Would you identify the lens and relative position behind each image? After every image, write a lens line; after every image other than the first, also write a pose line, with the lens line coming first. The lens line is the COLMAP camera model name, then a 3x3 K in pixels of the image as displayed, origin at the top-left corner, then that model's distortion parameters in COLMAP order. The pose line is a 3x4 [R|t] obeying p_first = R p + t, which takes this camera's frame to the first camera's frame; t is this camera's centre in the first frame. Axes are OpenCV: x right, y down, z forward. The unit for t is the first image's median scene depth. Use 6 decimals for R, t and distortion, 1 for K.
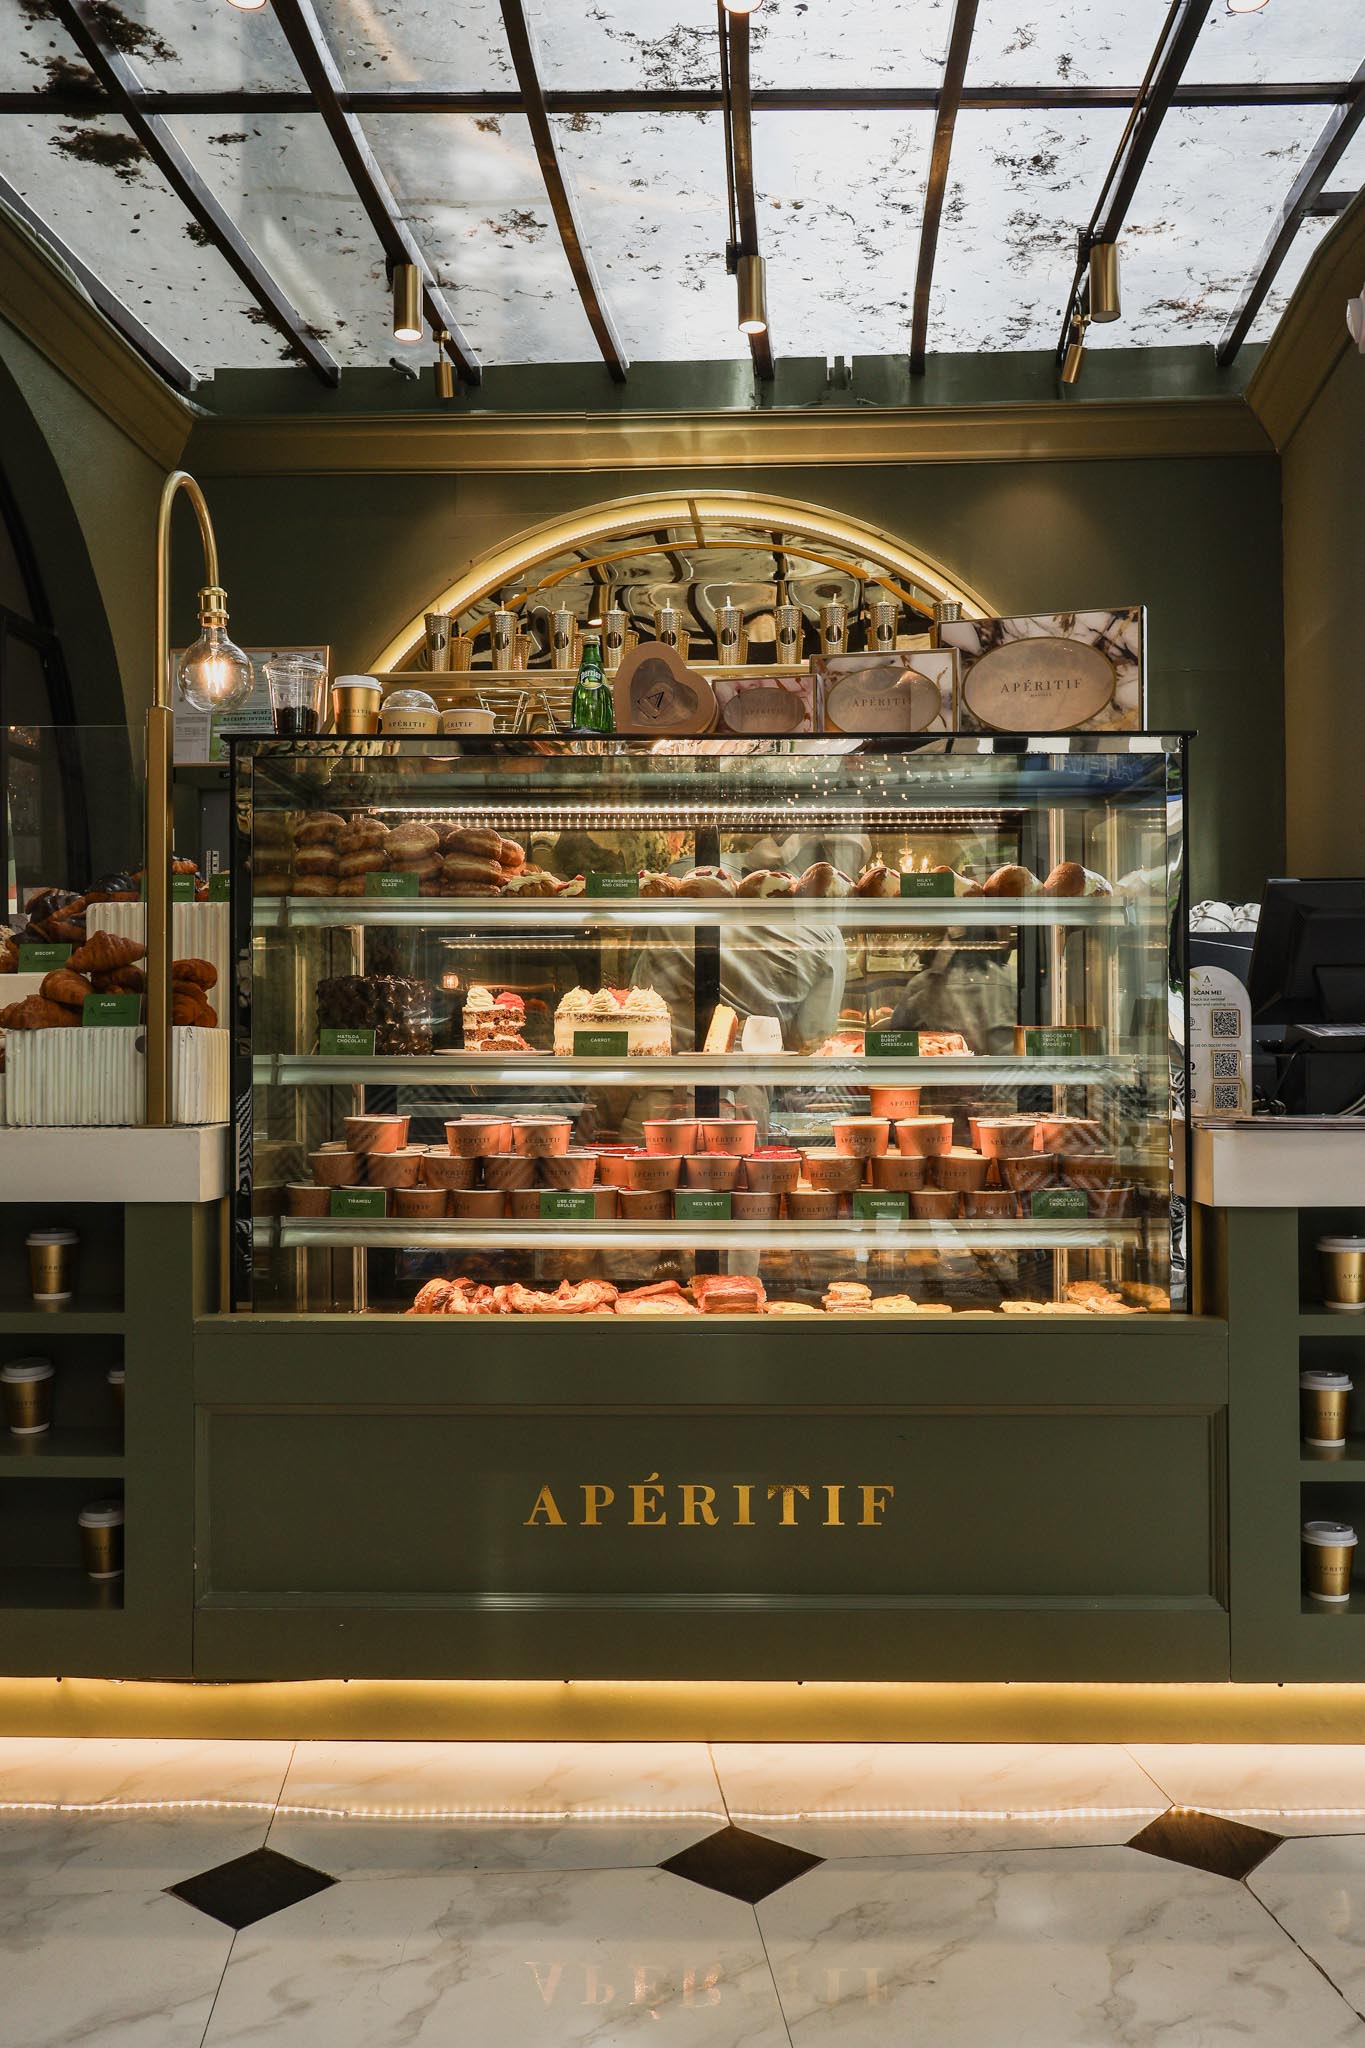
lens RADIAL K [[1750.3, 0, 682.5], [0, 1750.3, 1024.0], [0, 0, 1]] dist [0.015775, 0.000785]
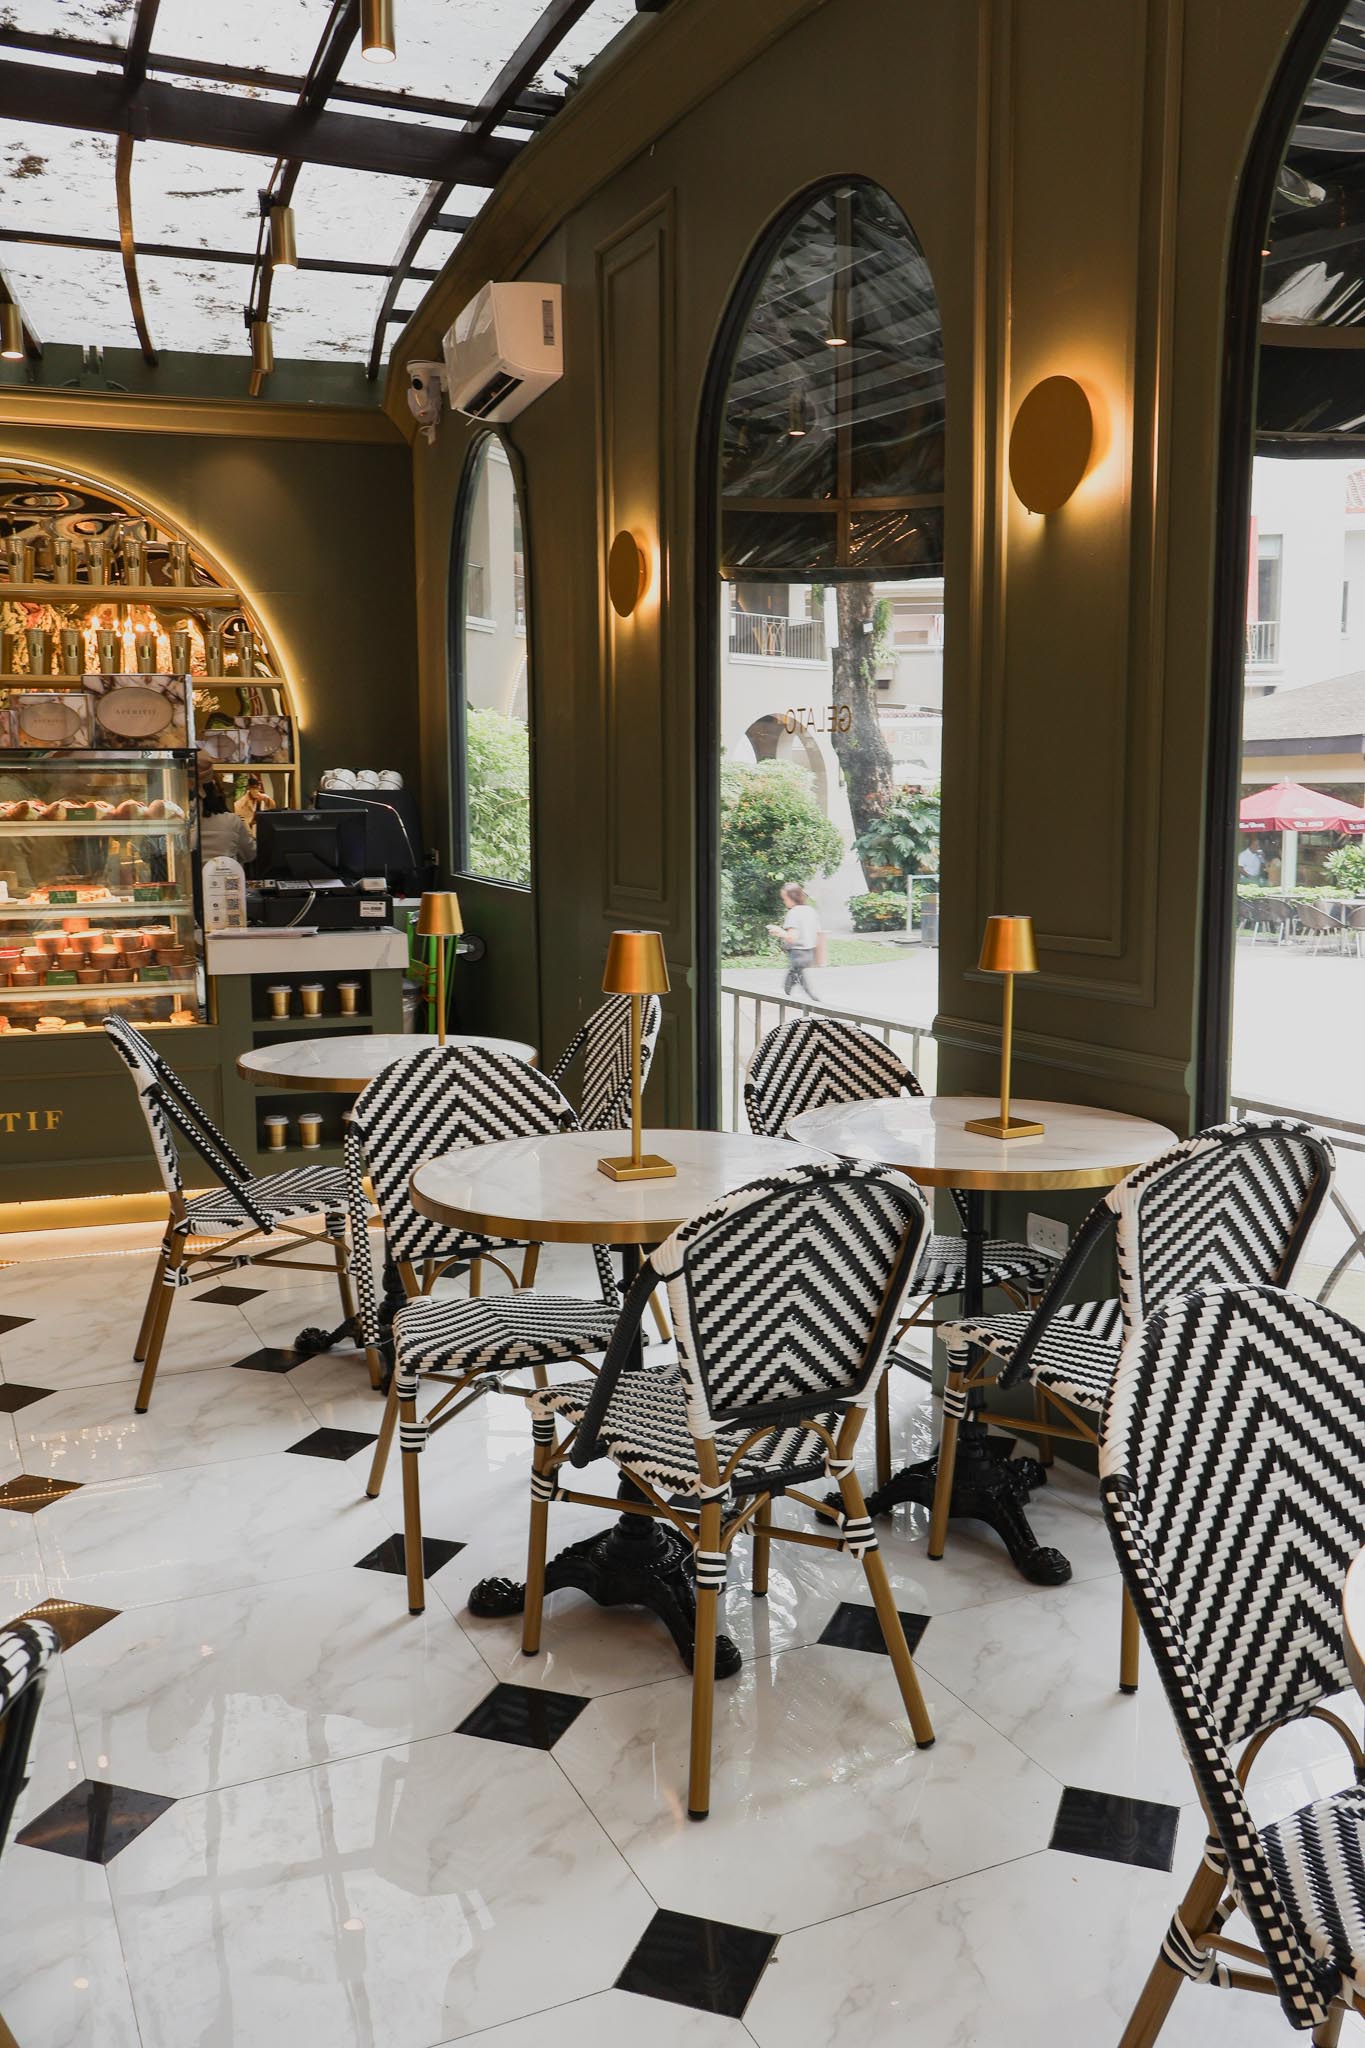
lens RADIAL K [[1750.3, 0, 682.5], [0, 1750.3, 1024.0], [0, 0, 1]] dist [0.015775, 0.000785]
pose [[0.947954, -0.046160, 0.315042, 0.149891], [-0.002369, 0.988386, 0.151947, -0.147479], [-0.318397, -0.144785, 0.936835, -1.087337]]
